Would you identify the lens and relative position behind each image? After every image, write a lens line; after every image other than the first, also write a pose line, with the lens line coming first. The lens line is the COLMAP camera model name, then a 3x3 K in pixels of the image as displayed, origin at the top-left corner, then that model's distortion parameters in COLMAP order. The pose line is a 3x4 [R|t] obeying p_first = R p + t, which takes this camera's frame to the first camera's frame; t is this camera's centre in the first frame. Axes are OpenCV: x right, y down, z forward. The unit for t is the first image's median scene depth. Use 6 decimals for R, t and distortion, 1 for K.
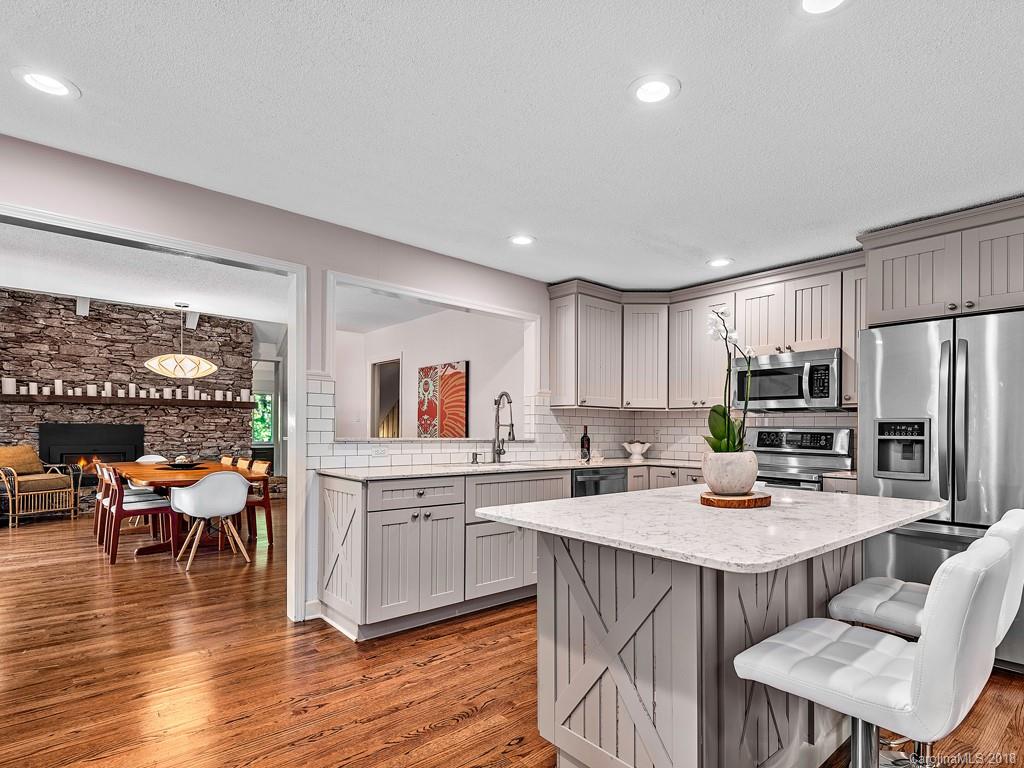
lens RADIAL K [[533.0, 0, 517.7], [0, 533.0, 384.4], [0, 0, 1]] dist [-0.005845, -0.003998]
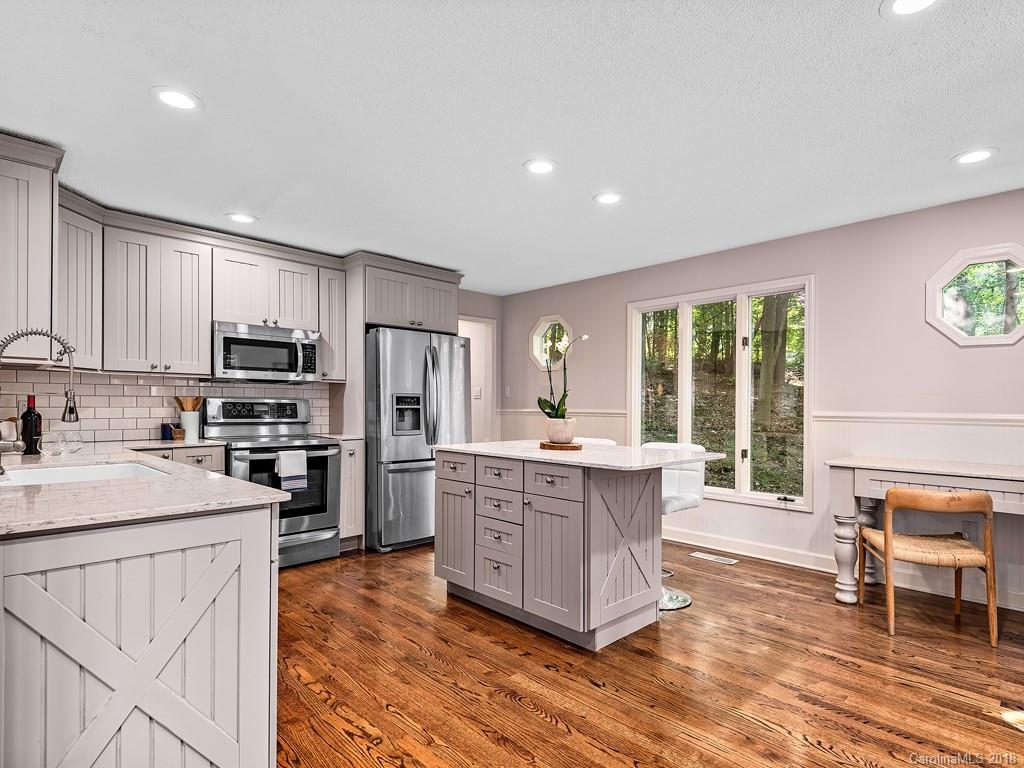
lens RADIAL K [[533.0, 0, 517.5], [0, 533.0, 392.7], [0, 0, 1]] dist [-0.005845, -0.003998]
pose [[-0.061668, 0.012281, 0.998021, -0.588405], [-0.092054, 0.995592, -0.017939, 0.045153], [-0.993843, -0.092979, -0.060266, 0.596422]]
